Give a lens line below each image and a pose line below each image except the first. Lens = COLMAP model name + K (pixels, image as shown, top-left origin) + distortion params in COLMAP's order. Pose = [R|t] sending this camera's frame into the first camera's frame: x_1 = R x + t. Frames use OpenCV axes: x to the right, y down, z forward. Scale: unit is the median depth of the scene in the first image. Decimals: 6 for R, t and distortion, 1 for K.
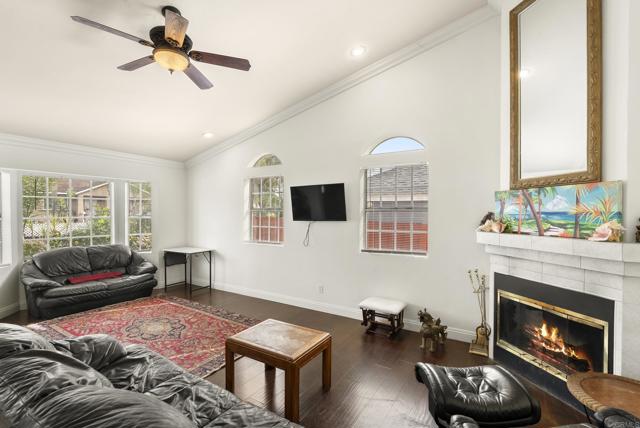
lens RADIAL K [[292.2, 0, 318.6], [0, 292.2, 214.9], [0, 0, 1]] dist [-0.004468, 0.000882]
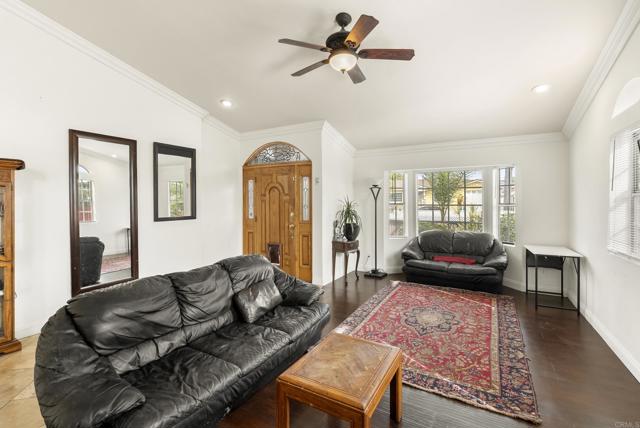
lens RADIAL K [[292.2, 0, 319.7], [0, 292.2, 209.6], [0, 0, 1]] dist [-0.004468, 0.000882]
pose [[0.026821, 0.024760, -0.999334, 0.339017], [-0.002402, 0.999692, 0.024704, -0.000552], [0.999637, 0.001738, 0.026872, 0.504720]]
